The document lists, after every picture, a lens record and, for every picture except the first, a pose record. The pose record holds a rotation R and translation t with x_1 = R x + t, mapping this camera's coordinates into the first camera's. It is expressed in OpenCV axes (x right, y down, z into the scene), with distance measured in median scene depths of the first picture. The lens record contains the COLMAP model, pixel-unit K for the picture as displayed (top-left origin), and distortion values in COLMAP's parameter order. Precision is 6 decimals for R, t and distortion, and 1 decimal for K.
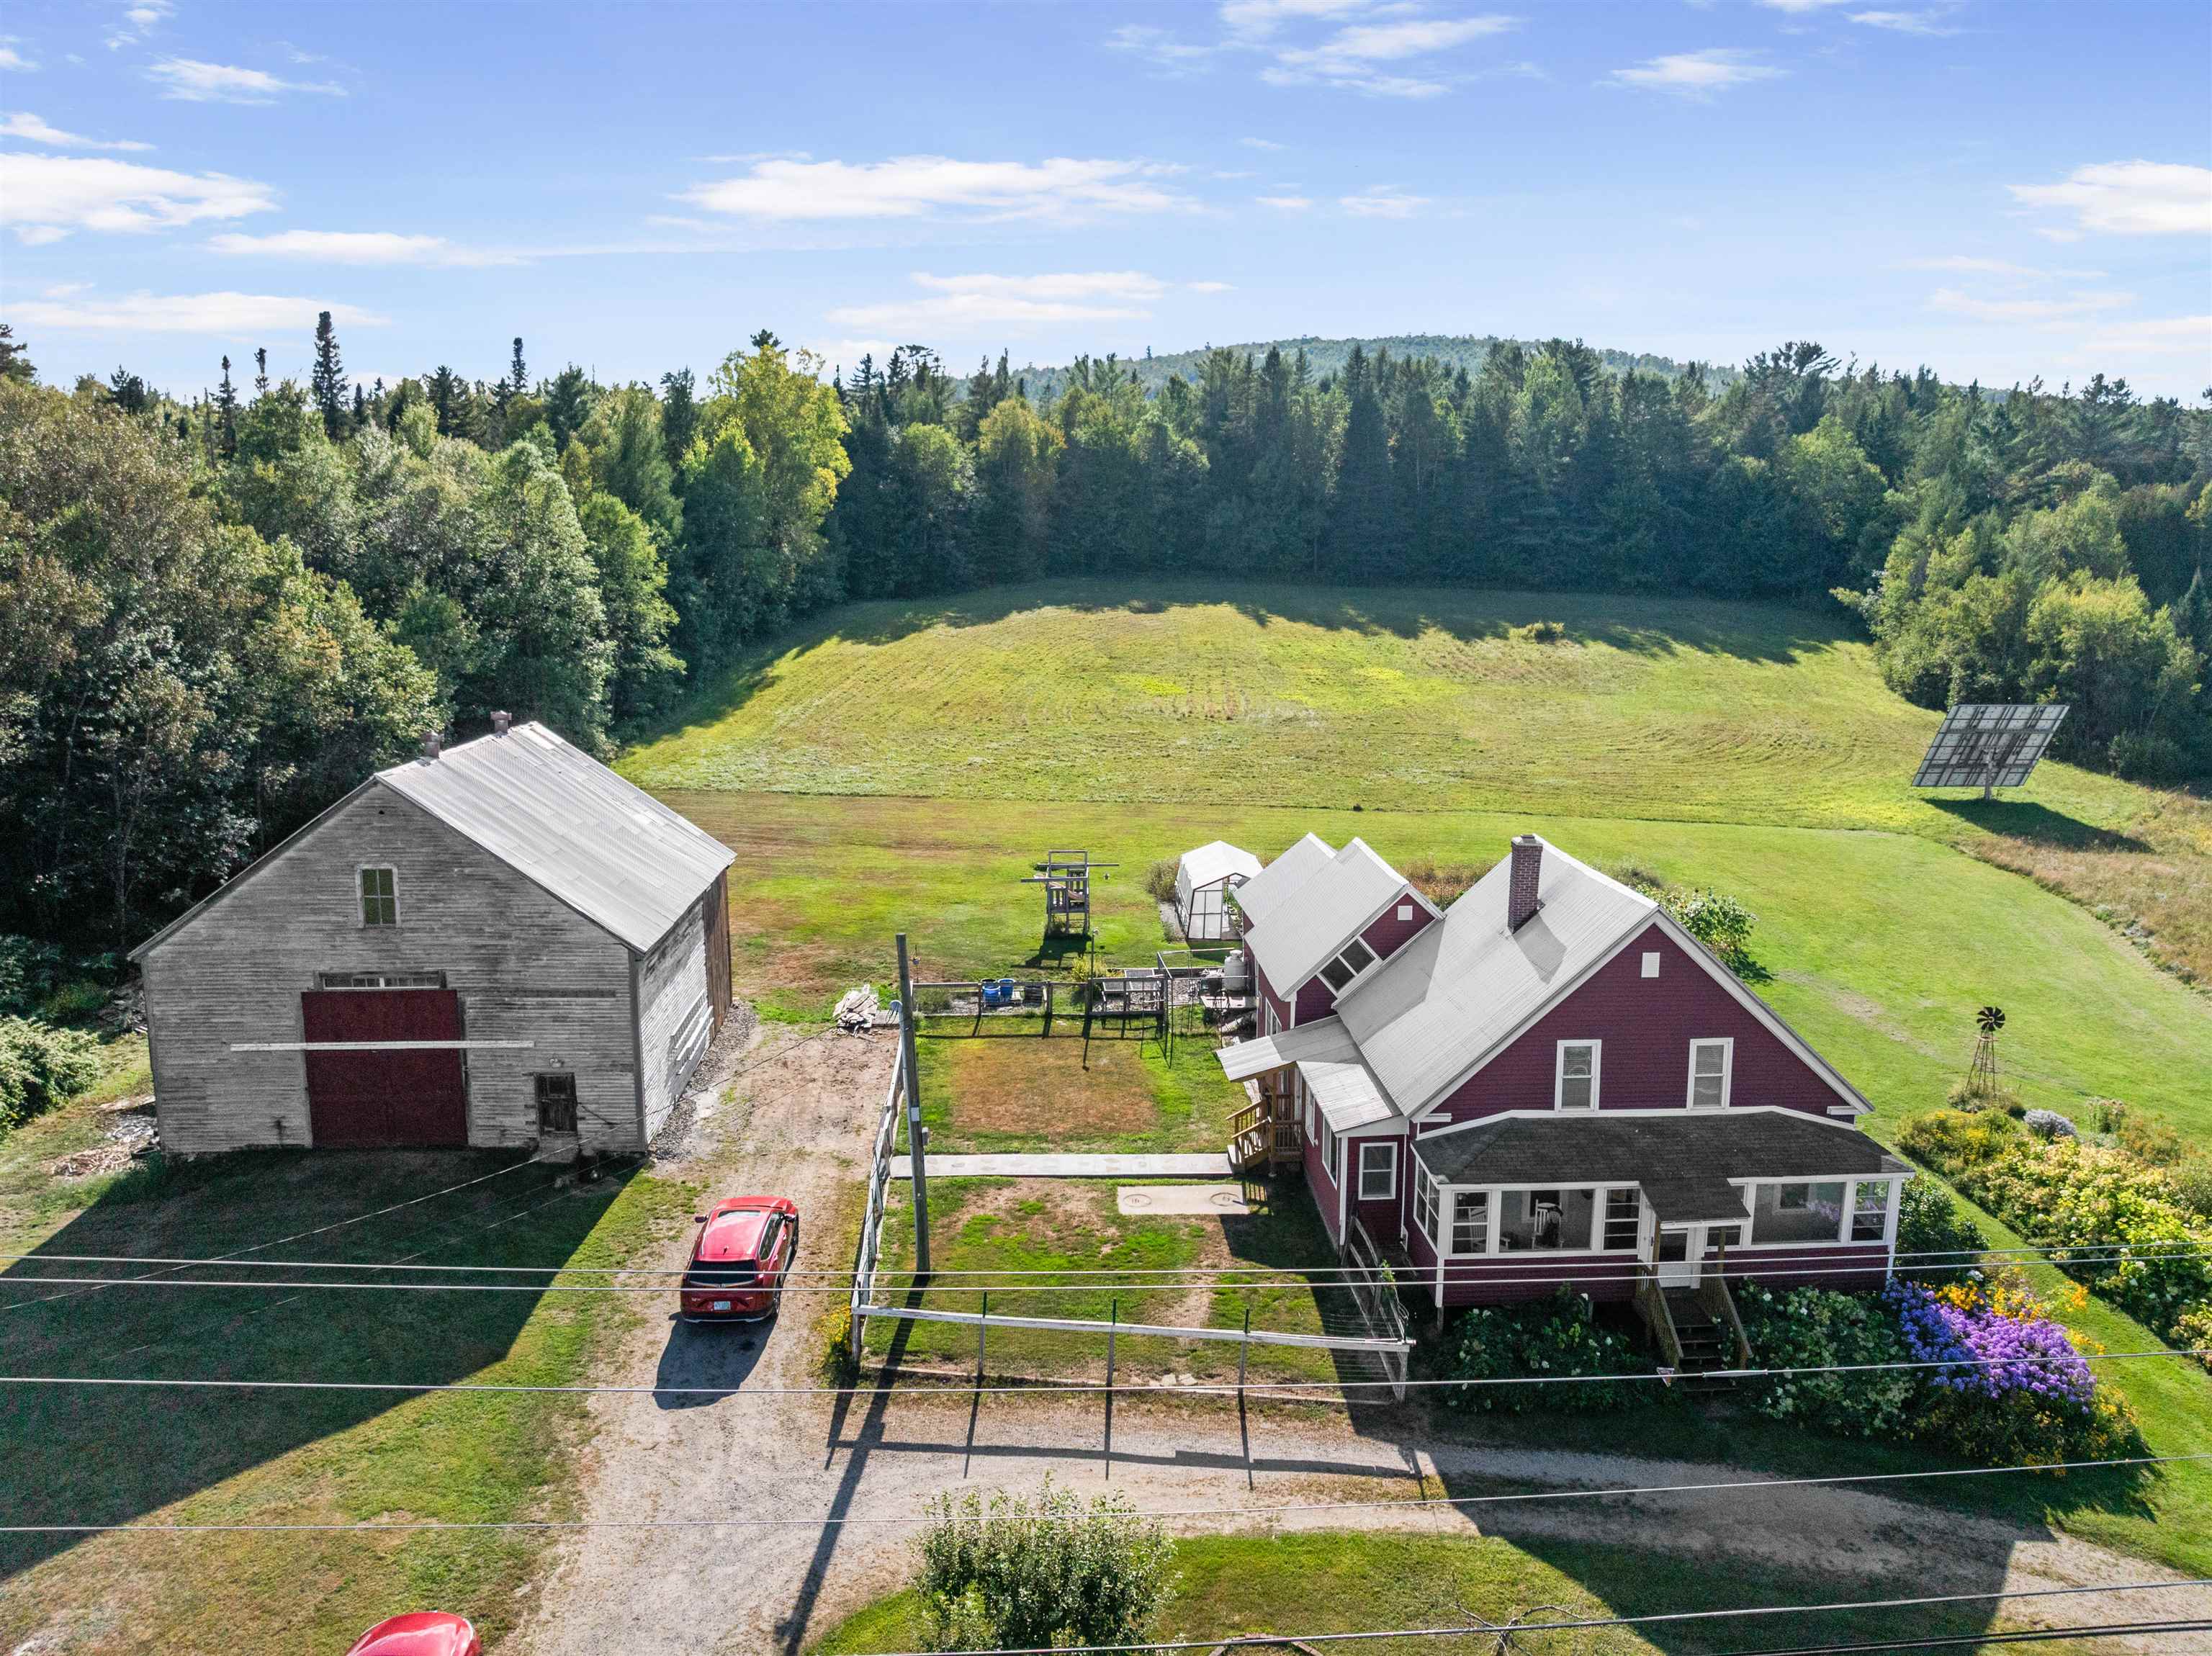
lens RADIAL K [[1551.7, 0, 1111.4], [0, 1551.7, 822.3], [0, 0, 1]] dist [-0.039347, -0.002449]
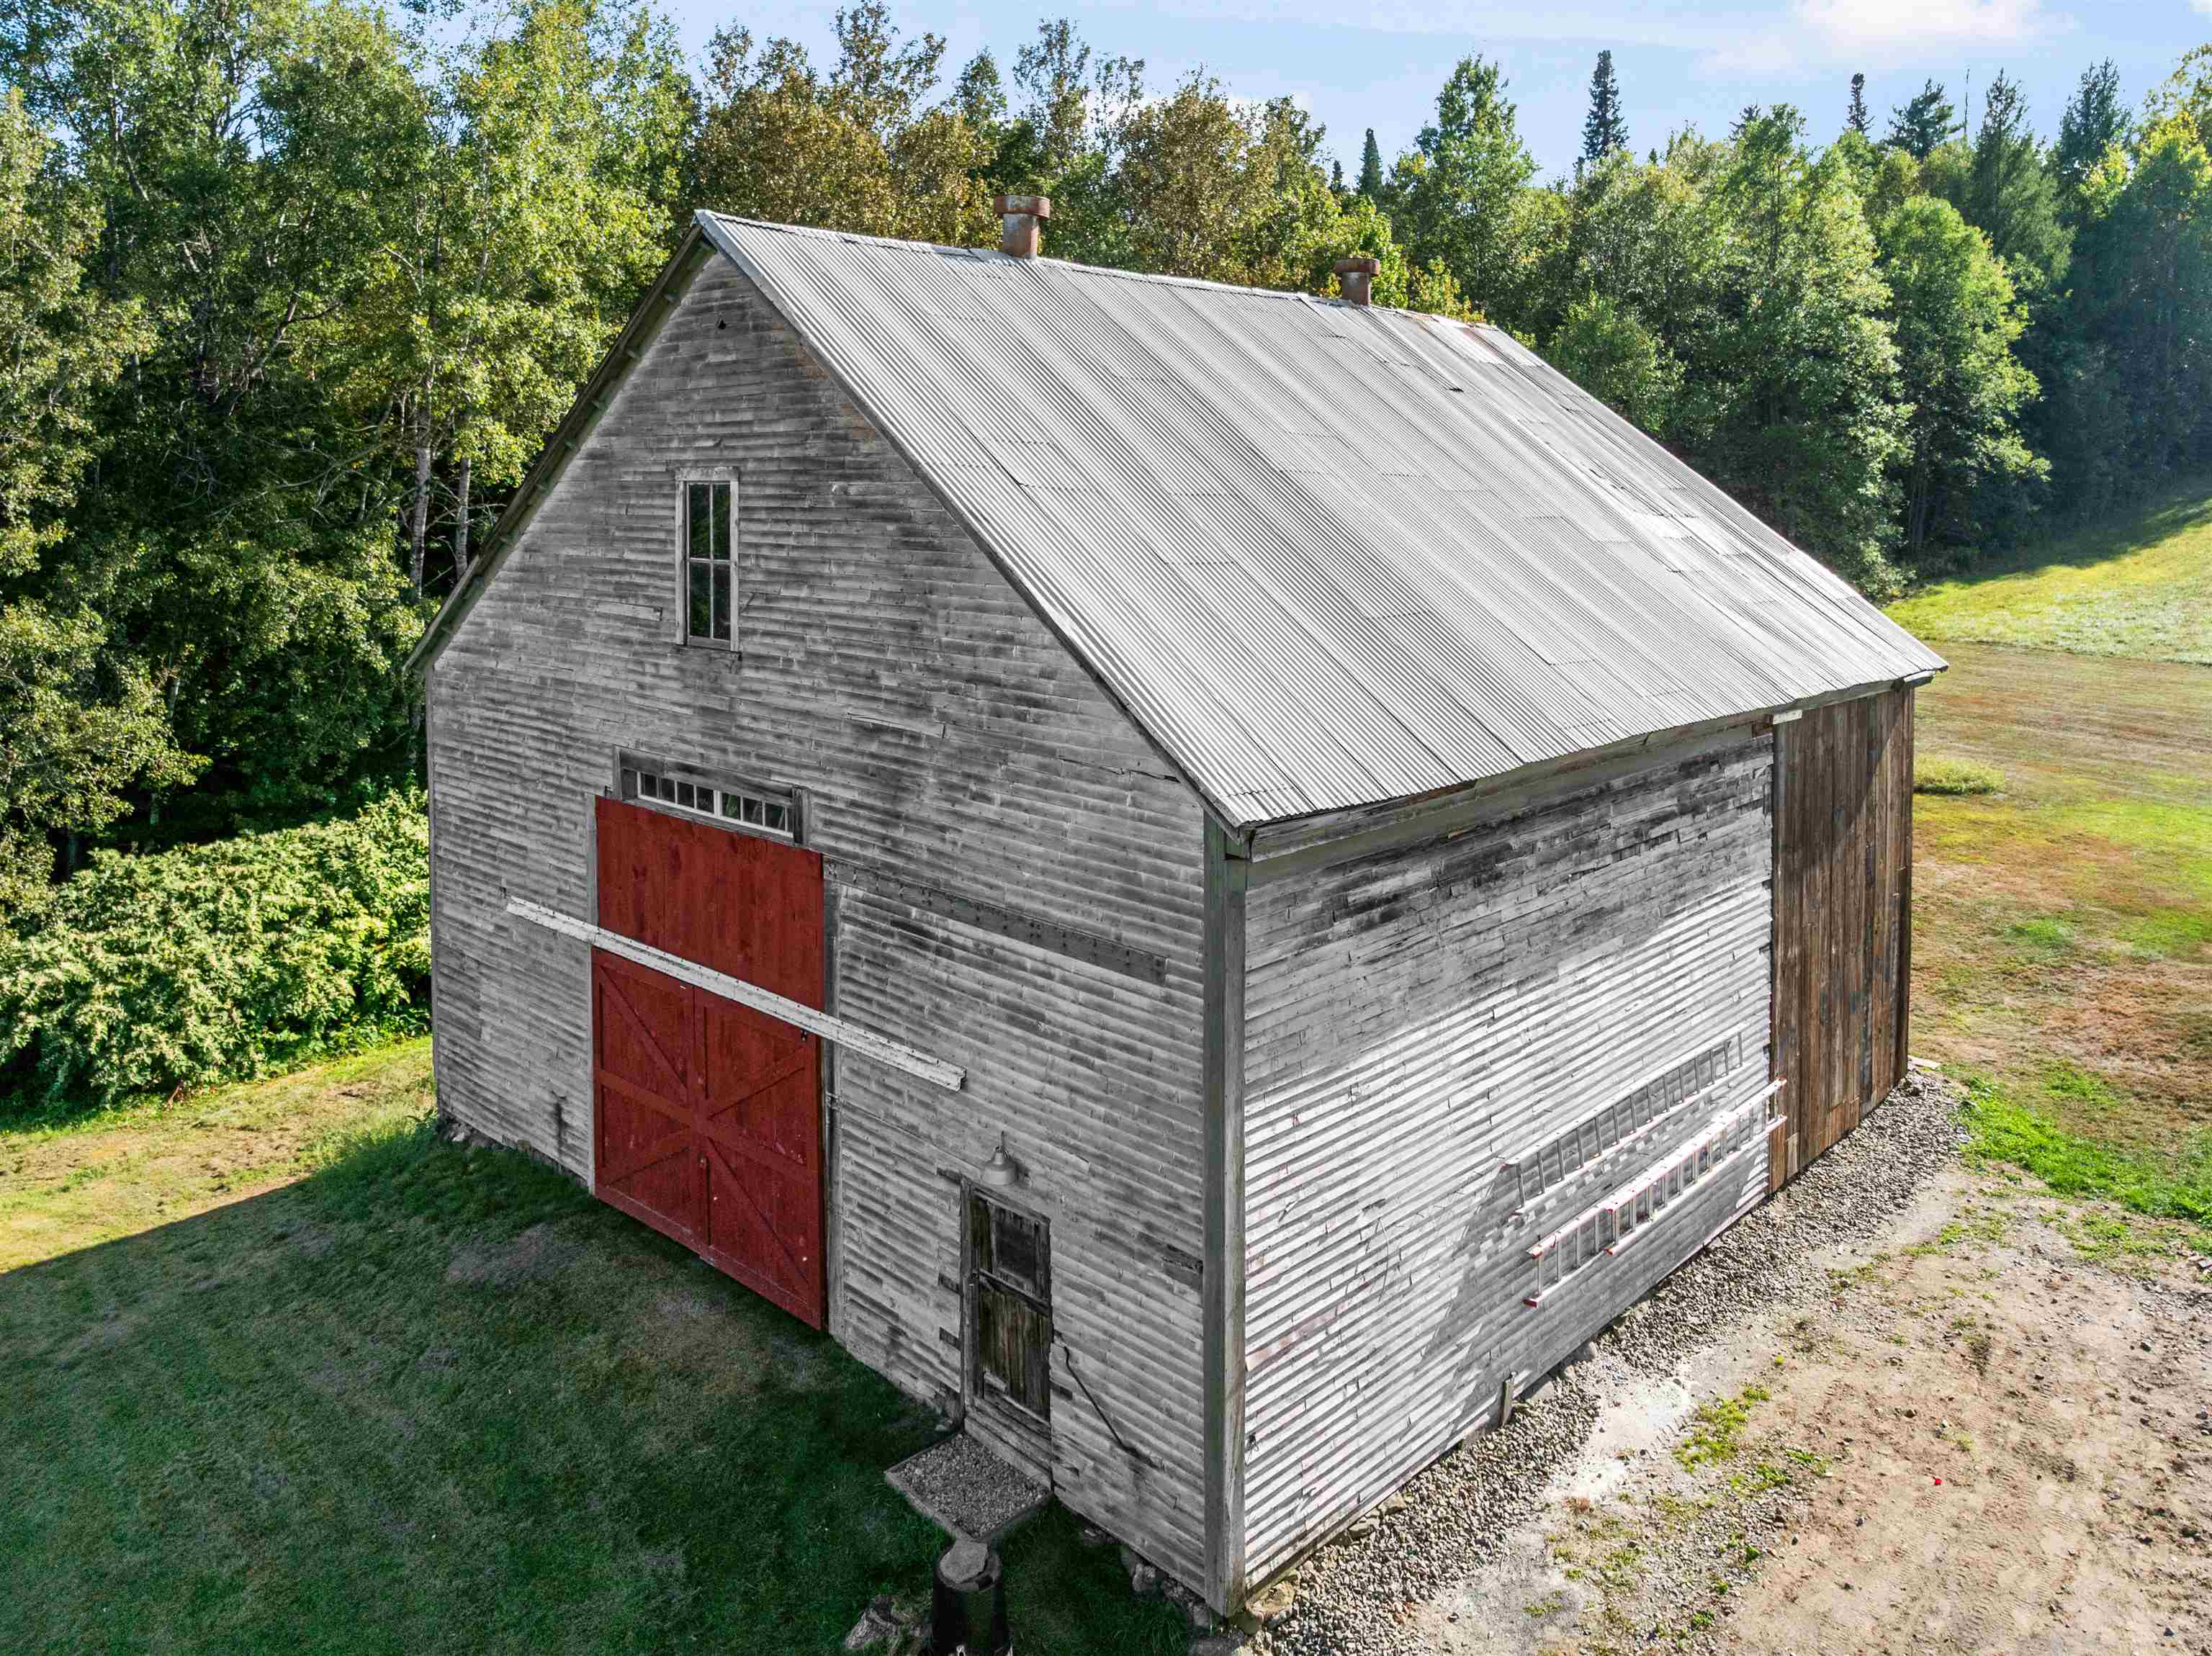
lens RADIAL K [[1573.2, 0, 1207.9], [0, 1573.2, 555.1], [0, 0, 1]] dist [-0.028410, 0.006915]
pose [[0.683079, 0.021903, -0.730016, -0.119608], [-0.124048, 0.988506, -0.086413, 0.061985], [0.719733, 0.149584, 0.677945, 0.799568]]
